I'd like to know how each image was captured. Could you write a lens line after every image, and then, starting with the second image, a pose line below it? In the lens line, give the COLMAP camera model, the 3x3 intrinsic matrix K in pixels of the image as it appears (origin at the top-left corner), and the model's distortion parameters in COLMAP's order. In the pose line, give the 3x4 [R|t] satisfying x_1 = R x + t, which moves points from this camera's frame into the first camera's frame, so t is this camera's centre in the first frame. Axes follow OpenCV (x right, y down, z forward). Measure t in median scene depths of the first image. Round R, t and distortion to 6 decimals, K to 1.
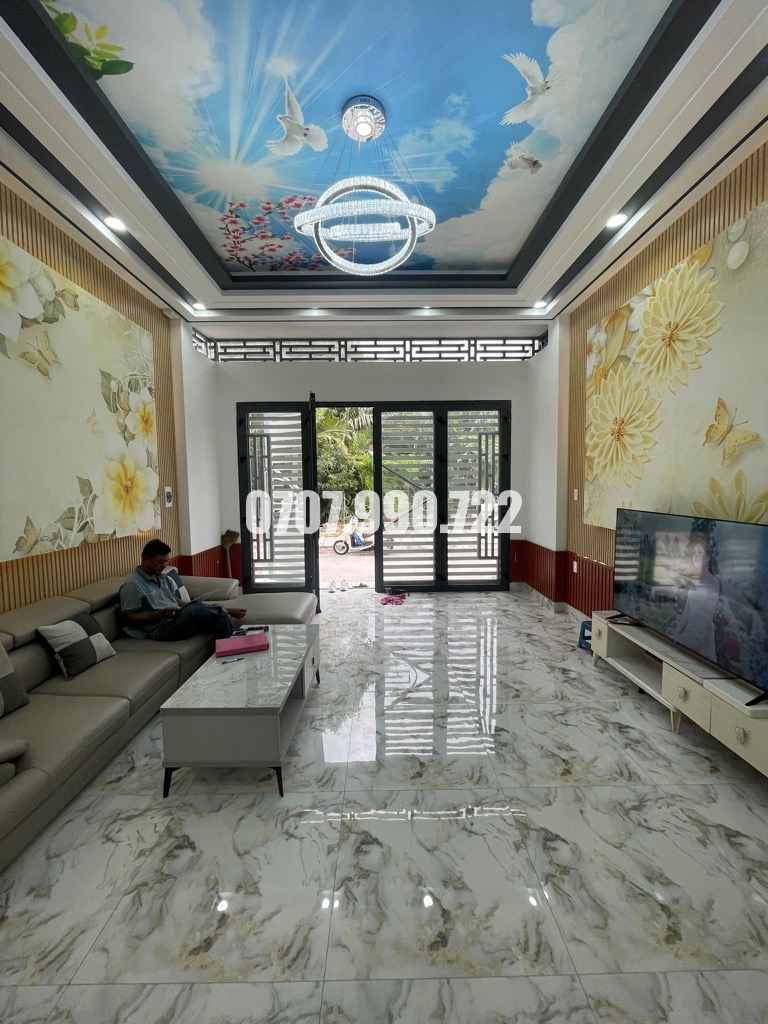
lens RADIAL K [[413.4, 0, 380.9], [0, 413.4, 510.1], [0, 0, 1]] dist [0.008581, -0.000471]
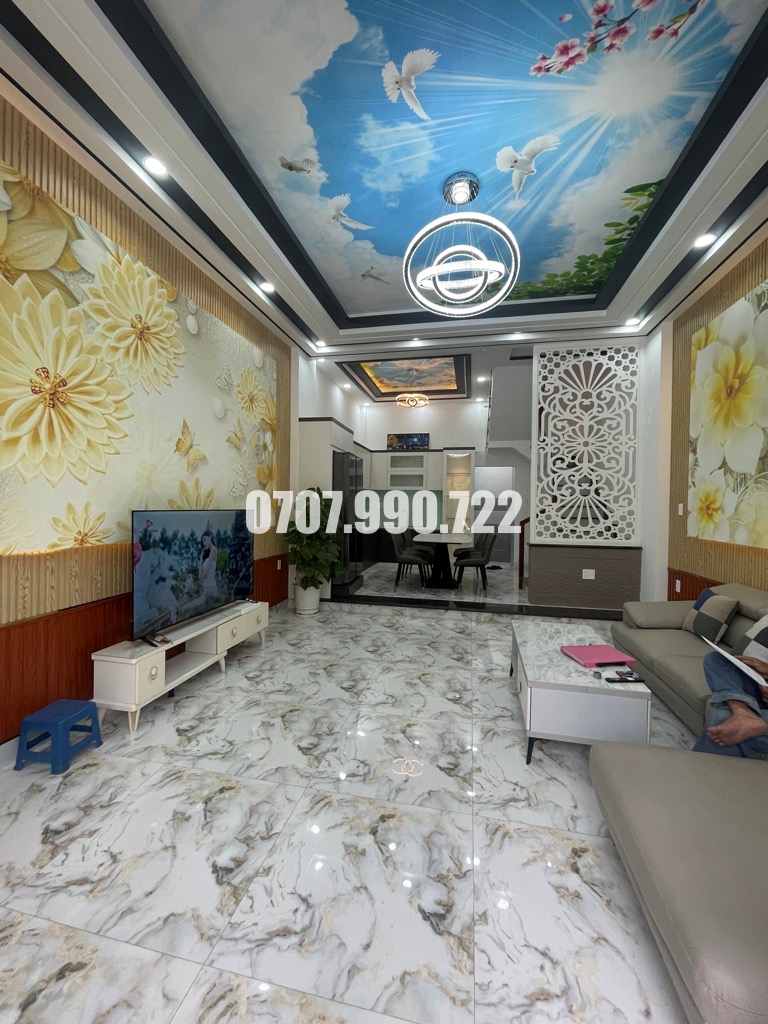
lens RADIAL K [[413.4, 0, 381.6], [0, 413.4, 509.6], [0, 0, 1]] dist [0.008581, -0.000471]
pose [[-0.974993, -0.003200, 0.222212, -0.068052], [0.013297, 0.997265, 0.072706, -0.061105], [-0.221837, 0.073843, -0.972284, 1.773397]]
